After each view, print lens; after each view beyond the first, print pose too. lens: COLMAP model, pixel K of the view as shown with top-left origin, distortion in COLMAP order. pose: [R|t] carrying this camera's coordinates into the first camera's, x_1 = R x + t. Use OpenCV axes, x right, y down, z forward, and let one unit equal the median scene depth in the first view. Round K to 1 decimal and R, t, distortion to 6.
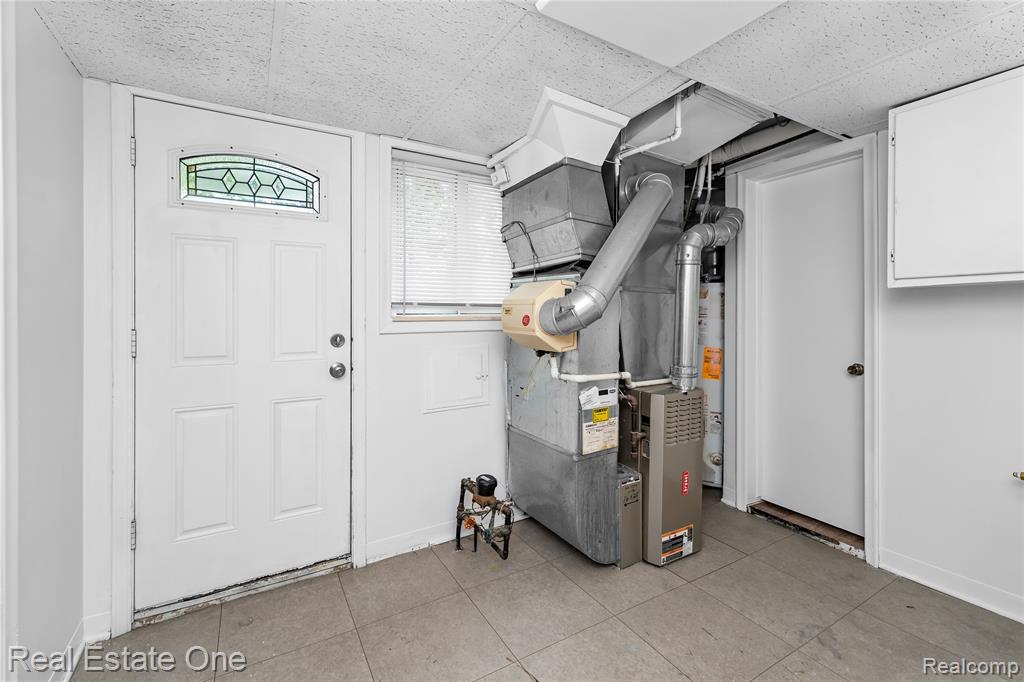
lens RADIAL K [[437.8, 0, 506.5], [0, 437.8, 323.4], [0, 0, 1]] dist [0.001169, 0.000373]
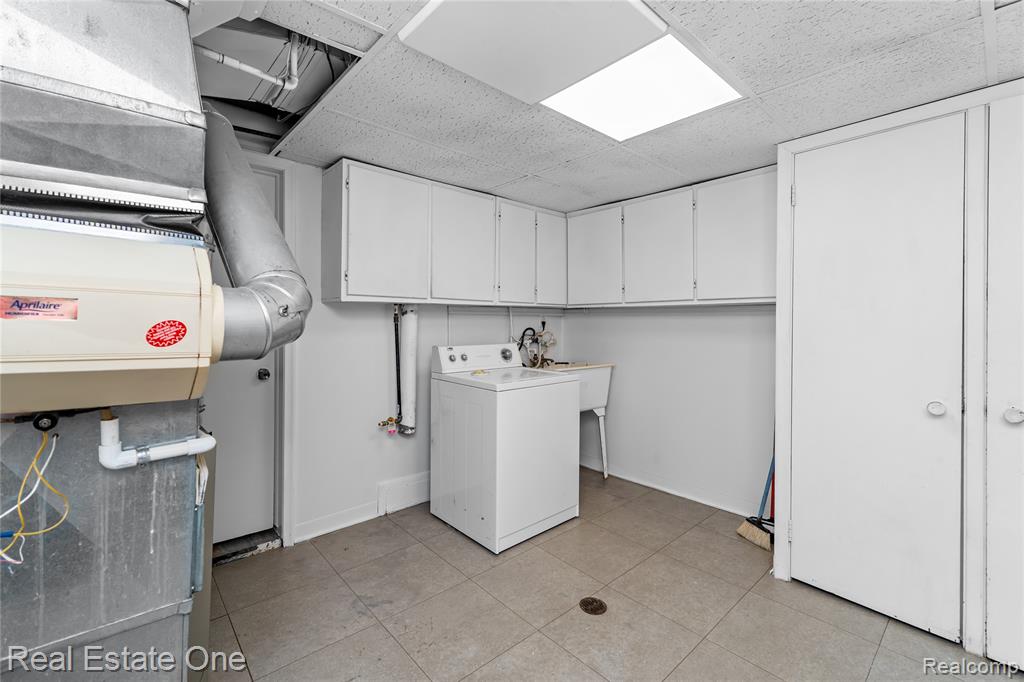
lens RADIAL K [[437.8, 0, 506.5], [0, 437.8, 323.4], [0, 0, 1]] dist [0.001169, 0.000373]
pose [[-0.213450, 0.004126, 0.976945, -0.433534], [0.006772, 0.999973, -0.002744, -0.010038], [-0.976931, 0.006030, -0.213472, 0.798658]]
